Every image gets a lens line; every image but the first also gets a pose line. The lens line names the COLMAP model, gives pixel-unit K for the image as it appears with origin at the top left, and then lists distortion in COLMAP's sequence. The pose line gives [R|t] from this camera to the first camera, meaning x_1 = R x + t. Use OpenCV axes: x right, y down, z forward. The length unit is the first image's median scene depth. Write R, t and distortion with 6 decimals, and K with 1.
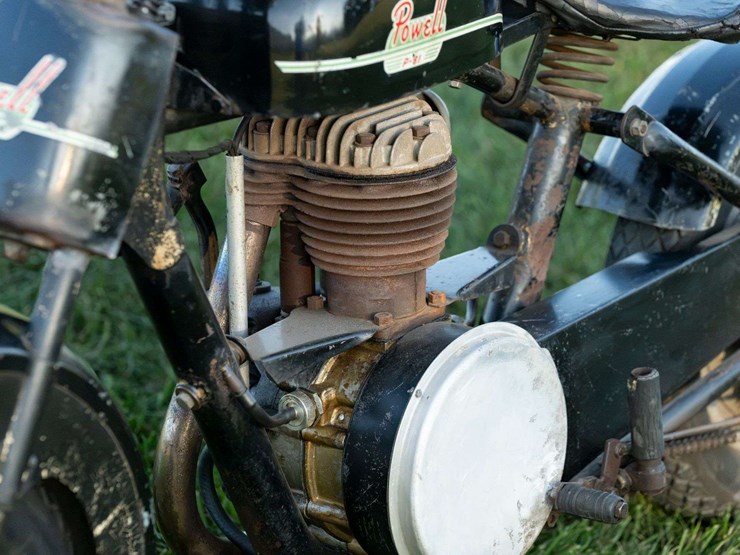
lens RADIAL K [[2857.6, 0, 369.3], [0, 2857.6, 291.5], [0, 0, 1]] dist [-0.103790, -0.155834]
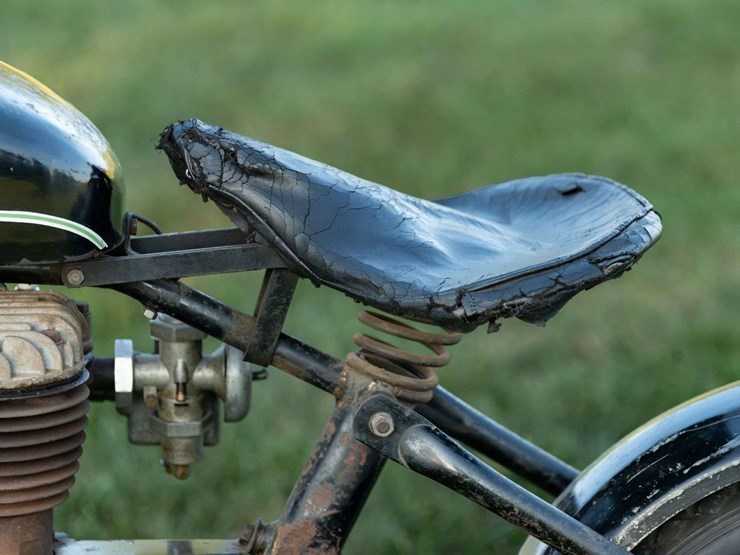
lens RADIAL K [[4030.6, 0, 370.0], [0, 4030.6, 277.5], [0, 0, 1]] dist [-0.098337, -1.635515]
pose [[0.670183, 0.167343, -0.723085, 0.919900], [-0.244017, 0.969769, -0.001732, -0.100125], [0.700936, 0.177606, 0.690757, 0.288390]]
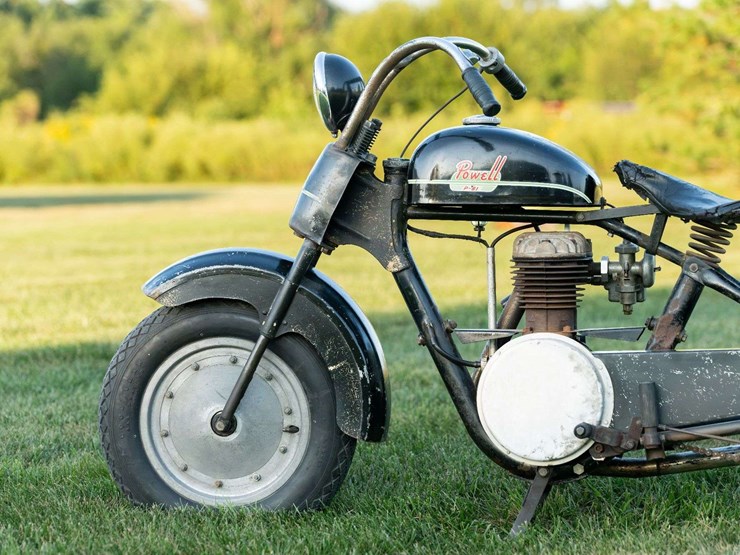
lens RADIAL K [[2857.6, 0, 369.3], [0, 2857.6, 291.5], [0, 0, 1]] dist [-0.103790, -0.155834]
pose [[0.482106, 0.034149, -0.875447, 1.855440], [-0.268377, 0.956959, -0.110466, 0.255402], [0.833995, 0.288207, 0.470521, -0.114073]]
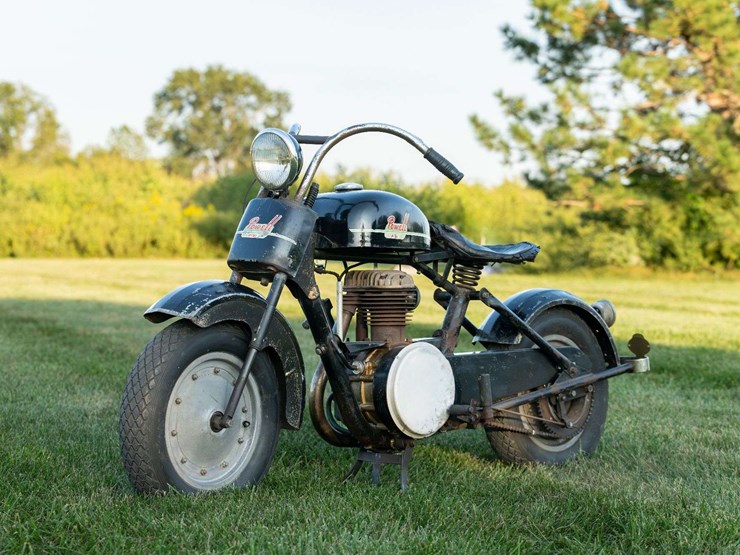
lens RADIAL K [[2142.3, 0, 370.0], [0, 2142.3, 277.5], [0, 0, 1]] dist [0.116069, 0.877842]
pose [[0.996588, 0.009468, -0.081992, 0.167945], [-0.034039, 0.952132, -0.303785, 0.627049], [0.075191, 0.305540, 0.949206, -1.123018]]
